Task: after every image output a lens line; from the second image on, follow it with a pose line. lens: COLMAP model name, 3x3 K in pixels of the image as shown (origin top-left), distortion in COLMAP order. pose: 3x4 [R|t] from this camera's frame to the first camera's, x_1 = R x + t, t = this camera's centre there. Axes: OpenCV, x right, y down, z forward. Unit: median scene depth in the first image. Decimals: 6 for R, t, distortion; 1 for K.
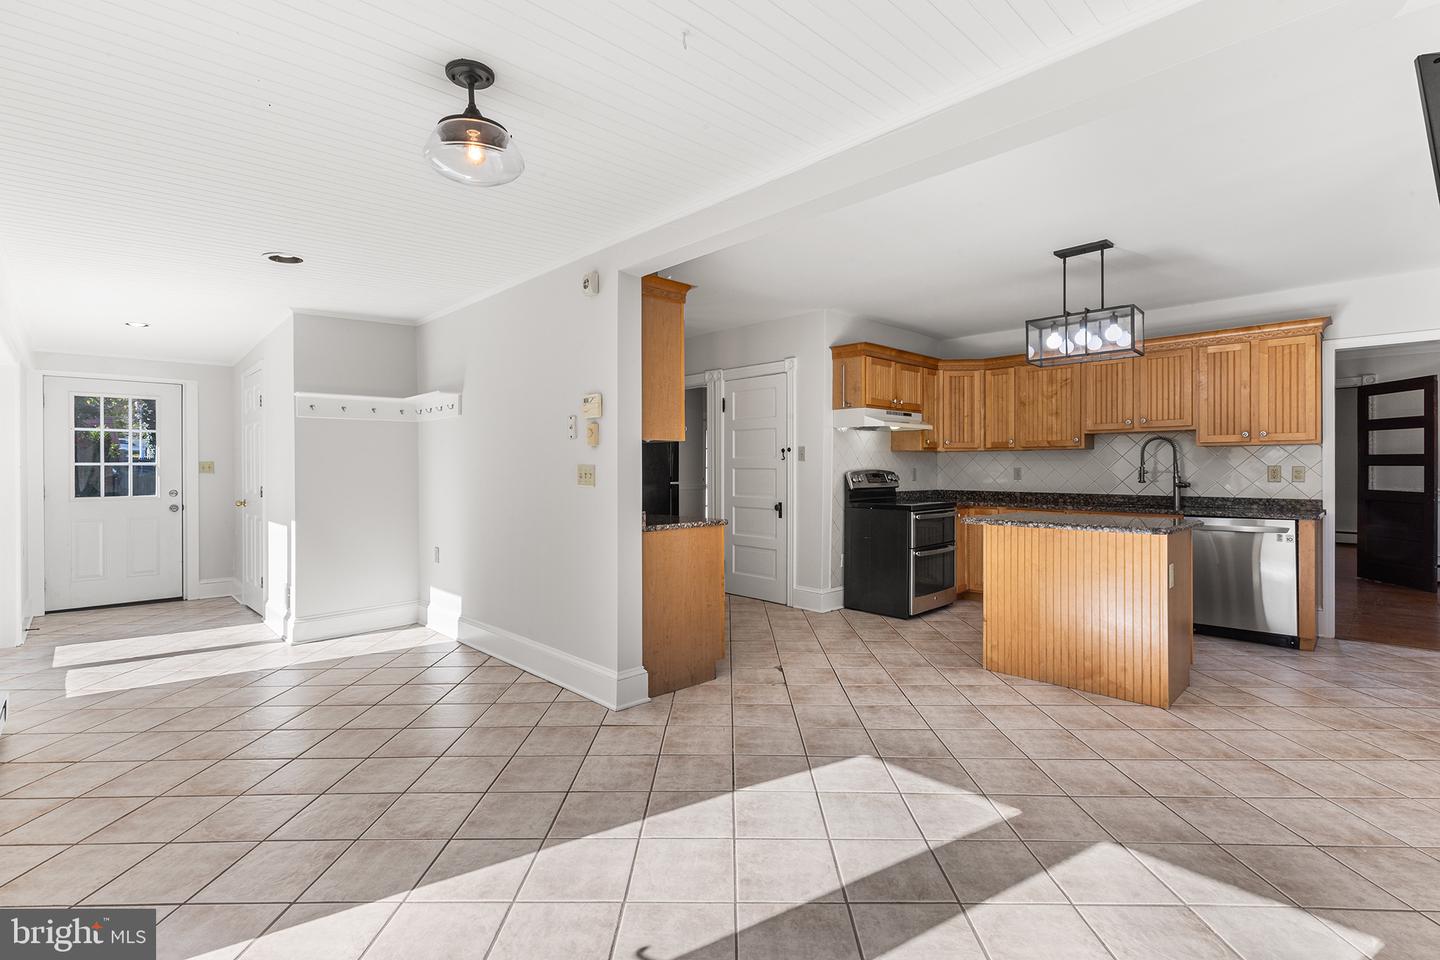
lens RADIAL K [[651.1, 0, 716.8], [0, 651.1, 470.3], [0, 0, 1]] dist [0.003348, -0.000660]
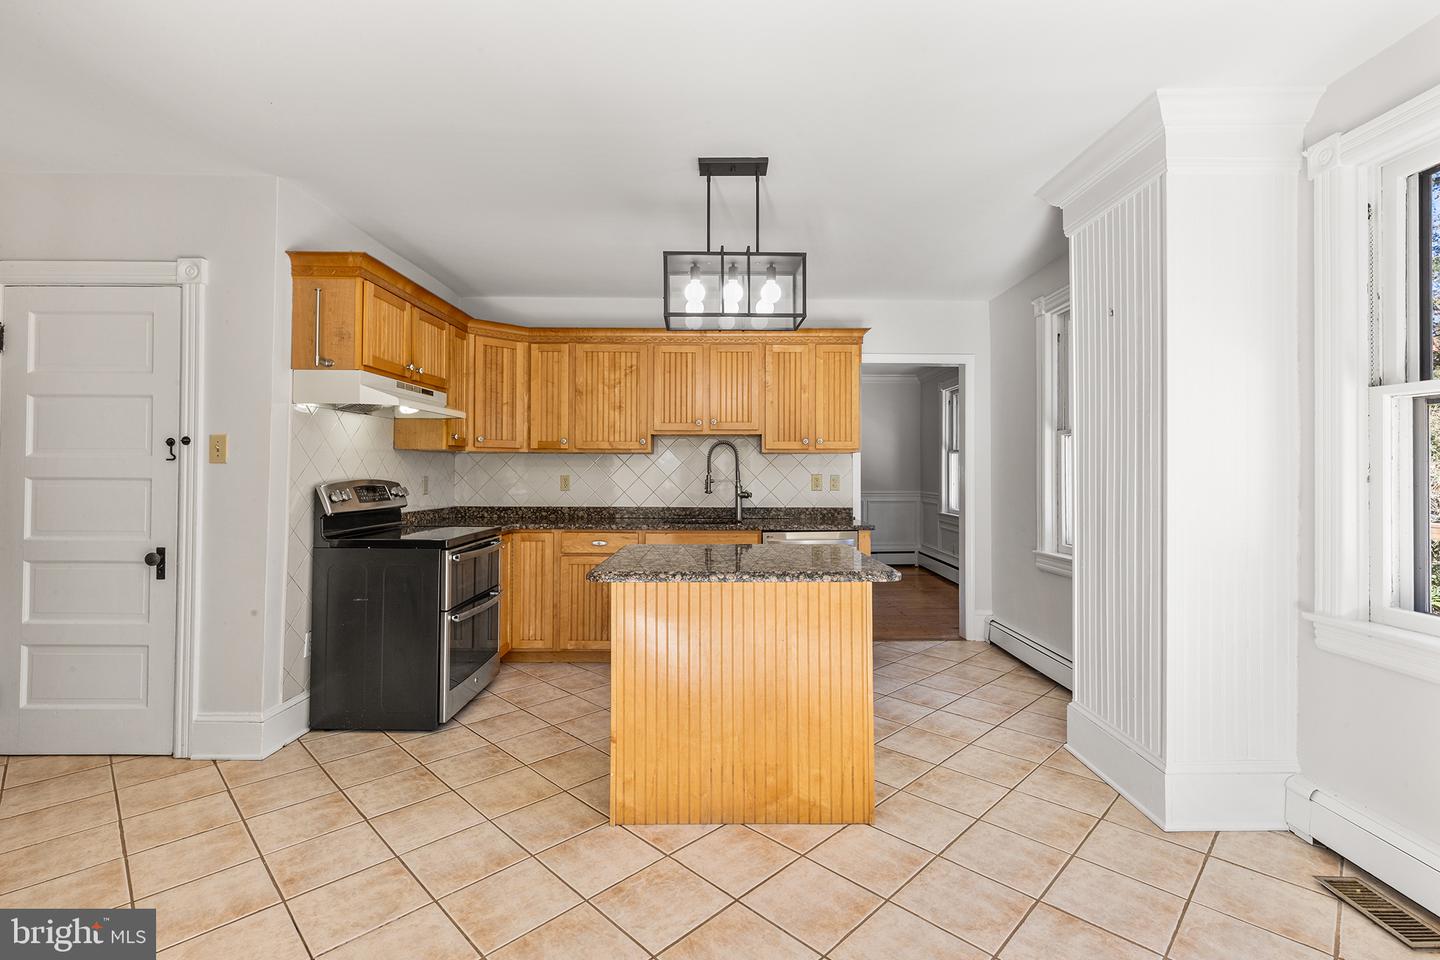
lens RADIAL K [[654.8, 0, 721.2], [0, 654.8, 461.8], [0, 0, 1]] dist [0.004219, -0.000527]
pose [[0.696087, 0.013558, 0.717829, 0.037917], [-0.001194, 0.999842, -0.017727, -0.007615], [-0.717956, 0.011483, 0.695994, 0.378836]]
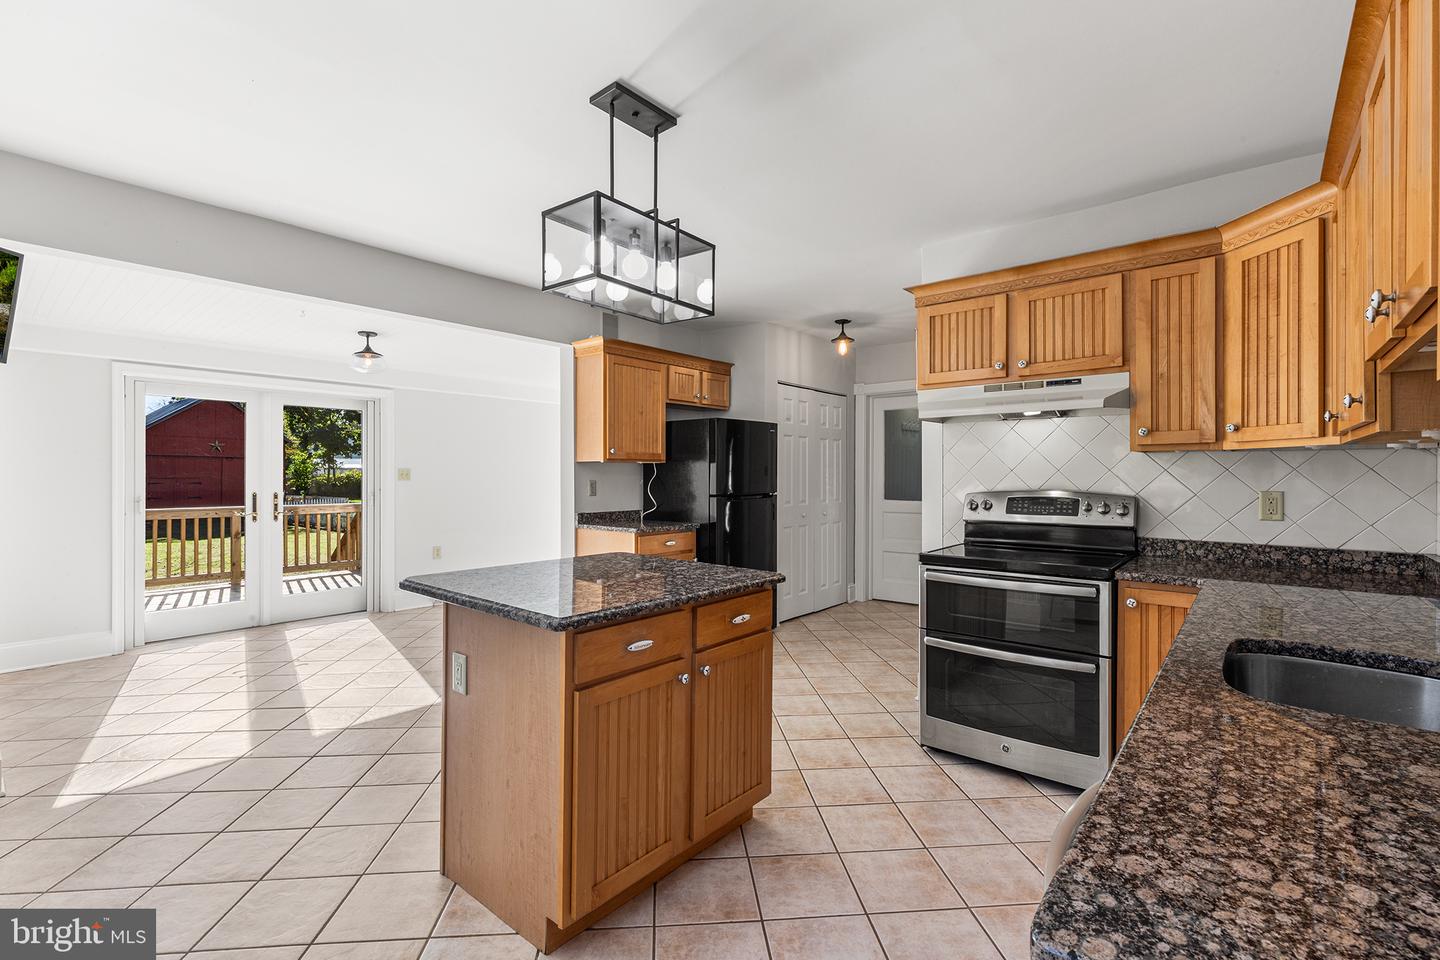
lens RADIAL K [[651.1, 0, 716.8], [0, 651.1, 470.3], [0, 0, 1]] dist [0.003348, -0.000660]
pose [[0.099093, 0.000849, -0.995078, 0.825042], [-0.005678, 0.999984, 0.000288, -0.017311], [0.995062, 0.005622, 0.099096, 0.734248]]
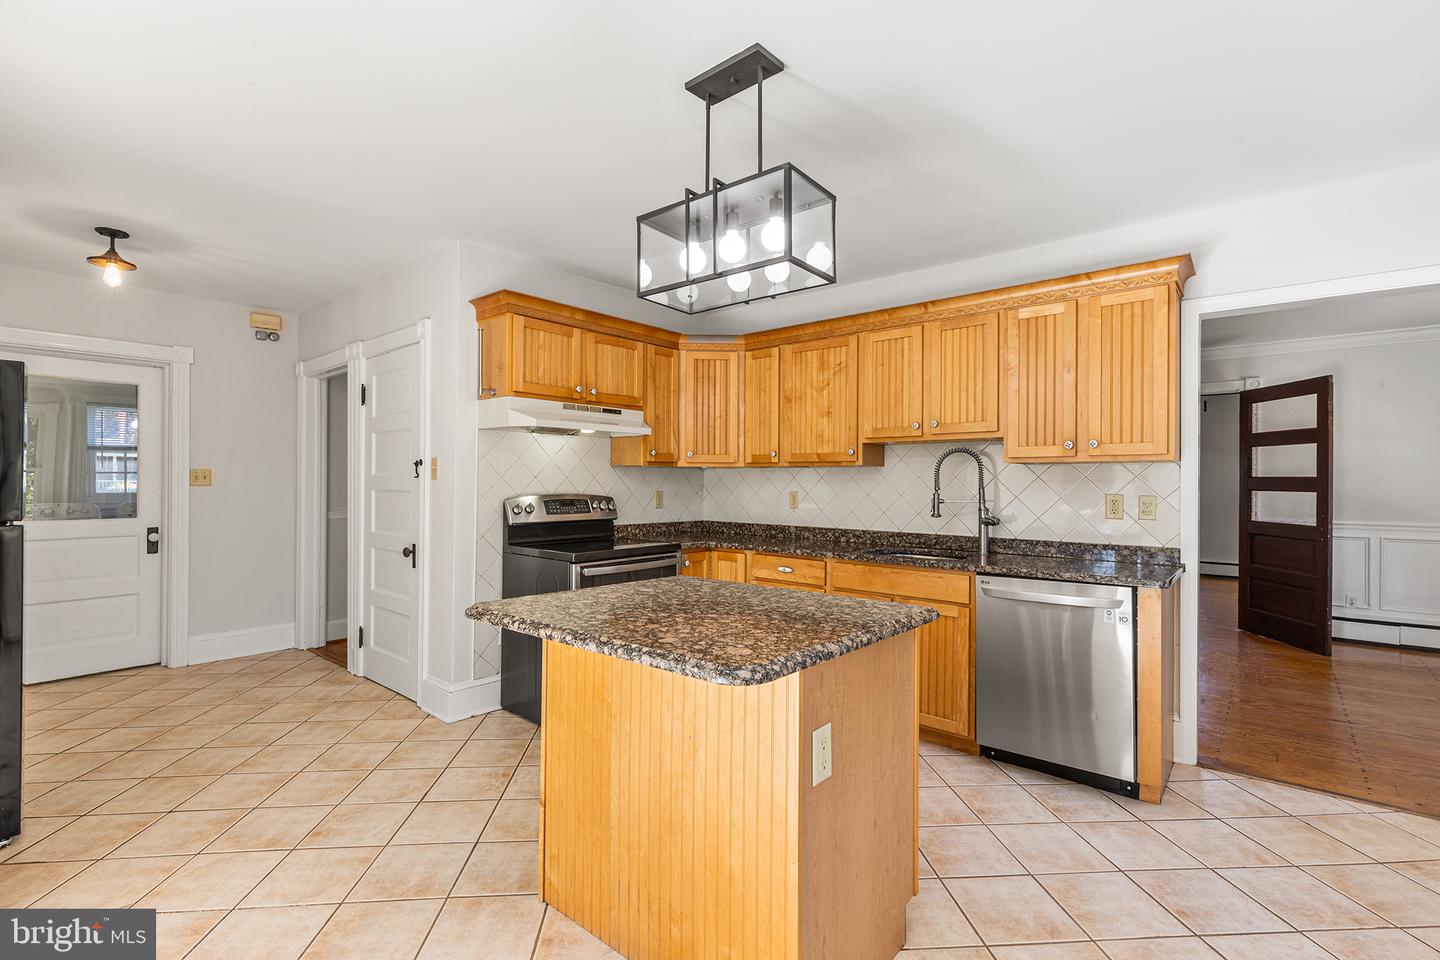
lens RADIAL K [[649.0, 0, 717.3], [0, 649.0, 481.6], [0, 0, 1]] dist [0.002623, -0.000137]
pose [[0.995844, 0.007626, 0.090752, 0.366157], [-0.007167, 0.999960, -0.005379, -0.011977], [-0.090789, 0.004706, 0.995859, 0.356318]]
